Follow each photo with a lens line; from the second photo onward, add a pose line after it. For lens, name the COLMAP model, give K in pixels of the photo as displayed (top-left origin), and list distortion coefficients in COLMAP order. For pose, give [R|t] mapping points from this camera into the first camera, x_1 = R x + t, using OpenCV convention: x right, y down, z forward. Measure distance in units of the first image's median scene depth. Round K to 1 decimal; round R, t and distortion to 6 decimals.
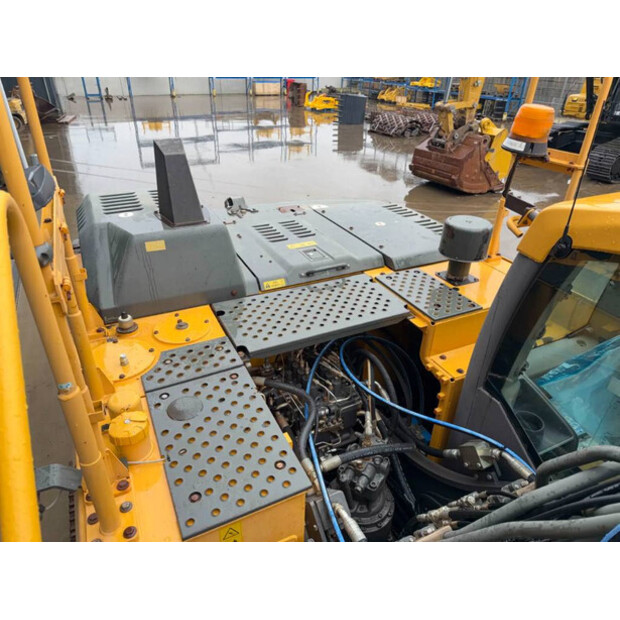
lens RADIAL K [[434.8, 0, 310.3], [0, 434.8, 309.5], [0, 0, 1]] dist [0.064108, -0.066206]
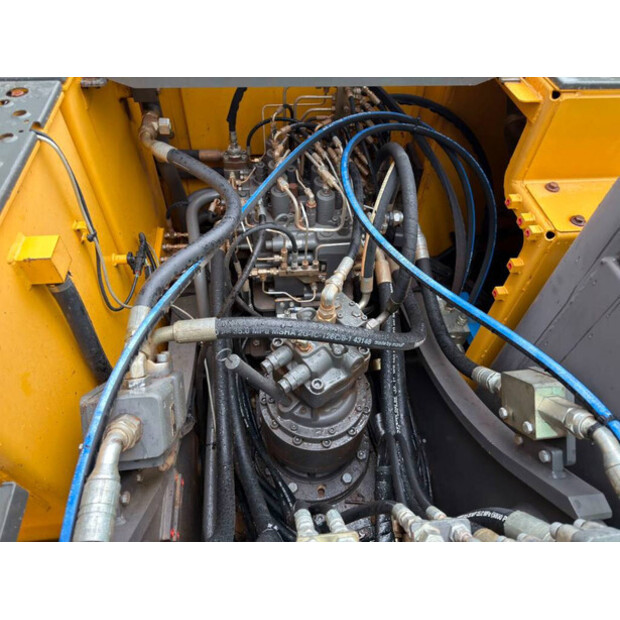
lens RADIAL K [[434.8, 0, 309.7], [0, 434.8, 309.0], [0, 0, 1]] dist [0.064108, -0.066206]
pose [[0.940968, 0.268347, -0.206322, 0.205091], [-0.185081, 0.918221, 0.350163, 0.117773], [0.283414, -0.291306, 0.913683, 0.496285]]
